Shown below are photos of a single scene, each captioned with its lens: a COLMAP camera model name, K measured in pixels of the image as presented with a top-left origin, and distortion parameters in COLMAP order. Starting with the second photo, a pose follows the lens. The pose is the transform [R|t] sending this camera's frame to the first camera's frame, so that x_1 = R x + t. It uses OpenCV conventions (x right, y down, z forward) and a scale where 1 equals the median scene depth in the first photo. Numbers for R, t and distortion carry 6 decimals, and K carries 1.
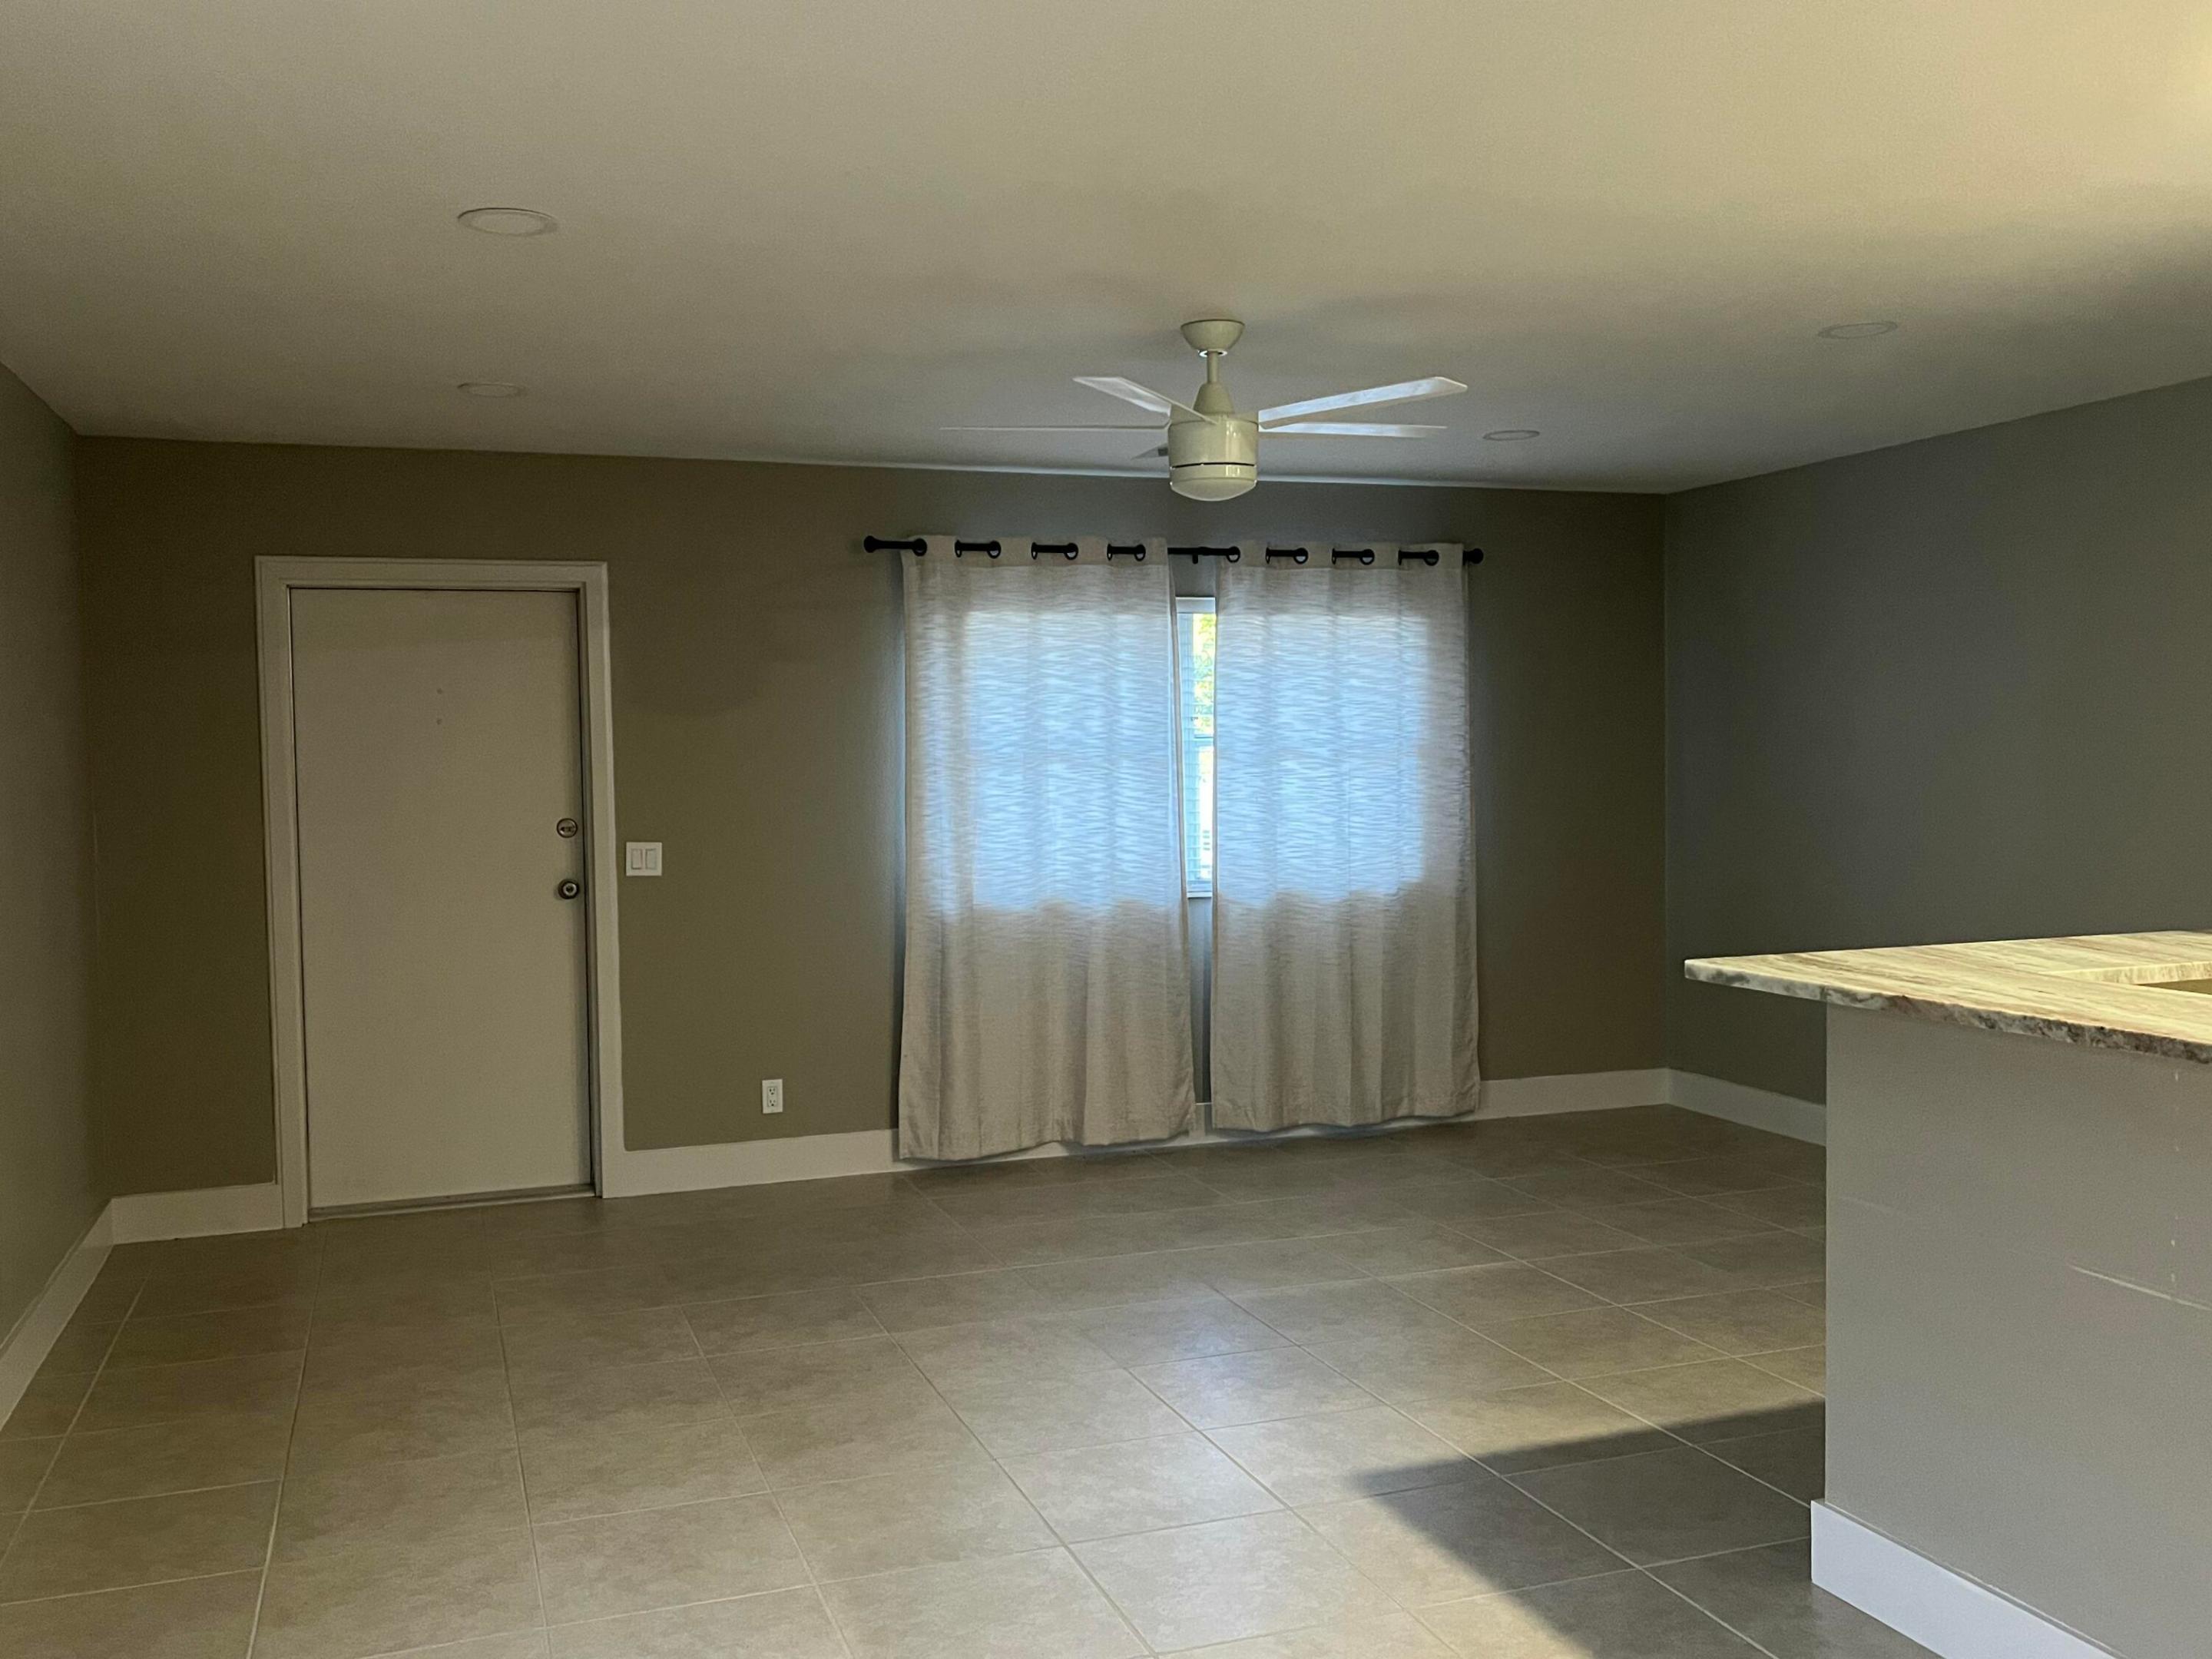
lens RADIAL K [[1885.1, 0, 1135.2], [0, 1885.1, 822.6], [0, 0, 1]] dist [0.082903, -0.136331]
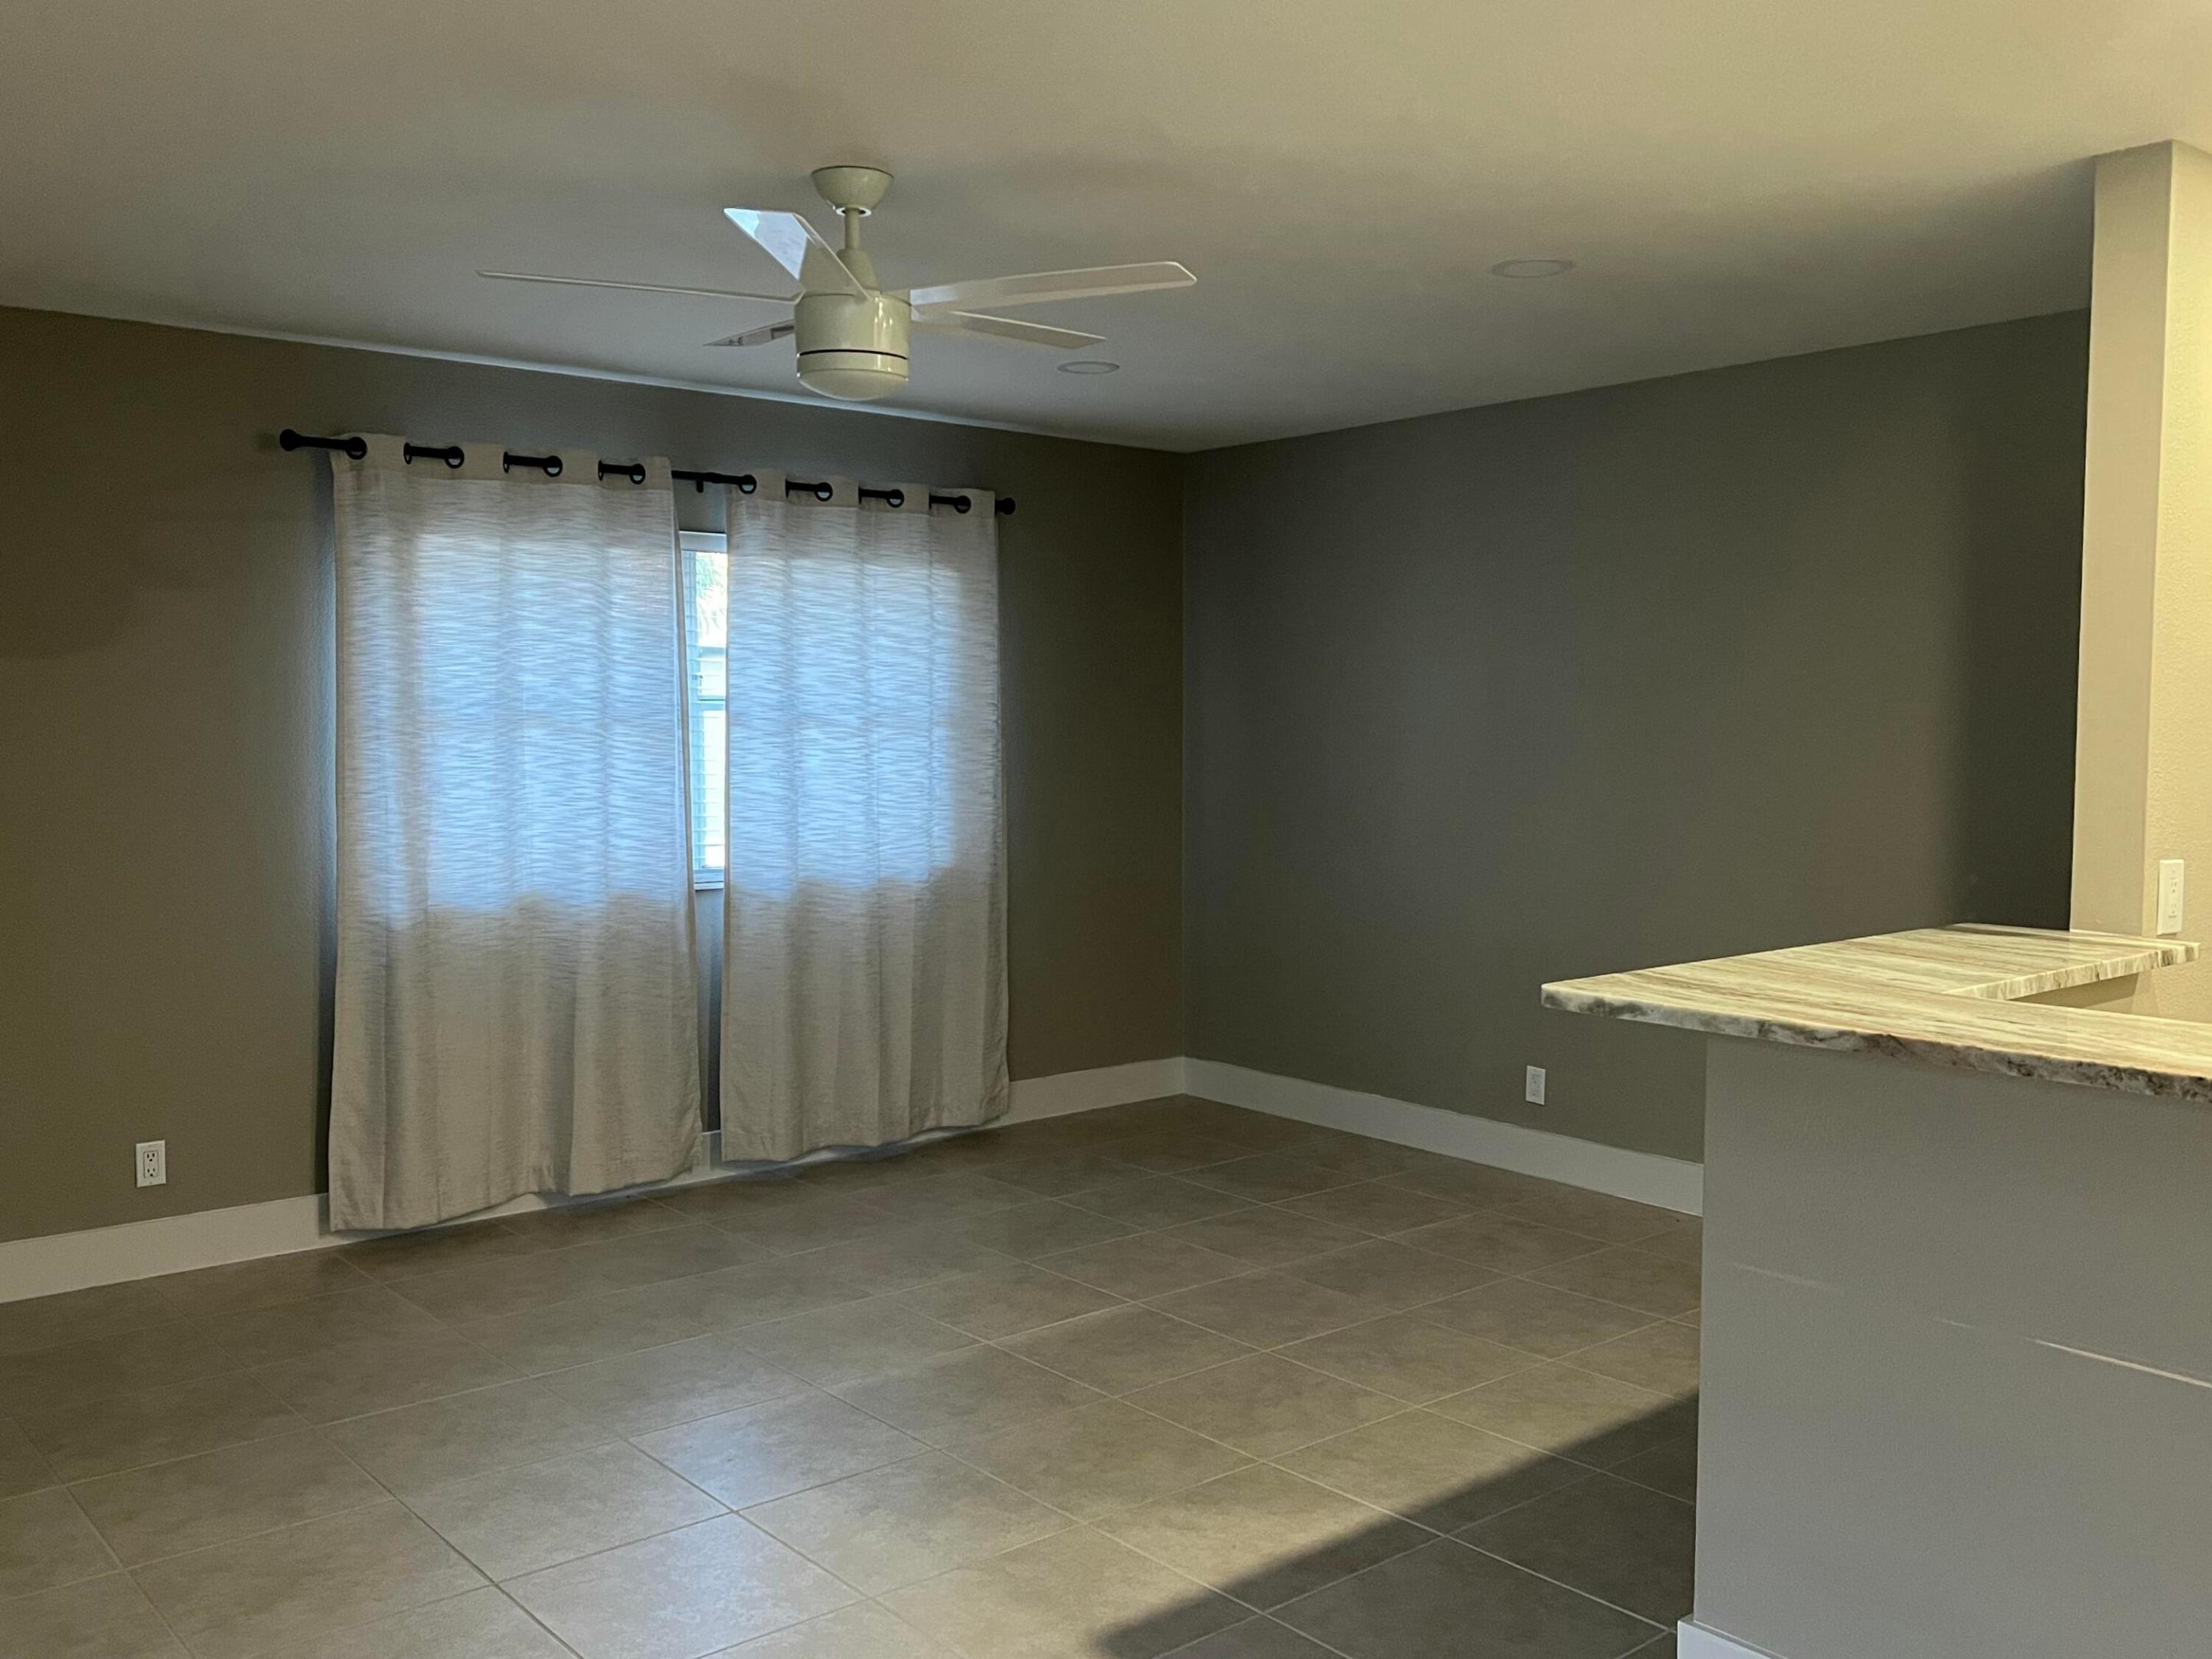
lens RADIAL K [[1885.1, 0, 1155.1], [0, 1885.1, 818.1], [0, 0, 1]] dist [0.082903, -0.136331]
pose [[0.937787, -0.001956, 0.347206, -0.077191], [-0.003446, 0.999882, 0.014942, -0.005990], [-0.347194, -0.015209, 0.937670, 0.144631]]
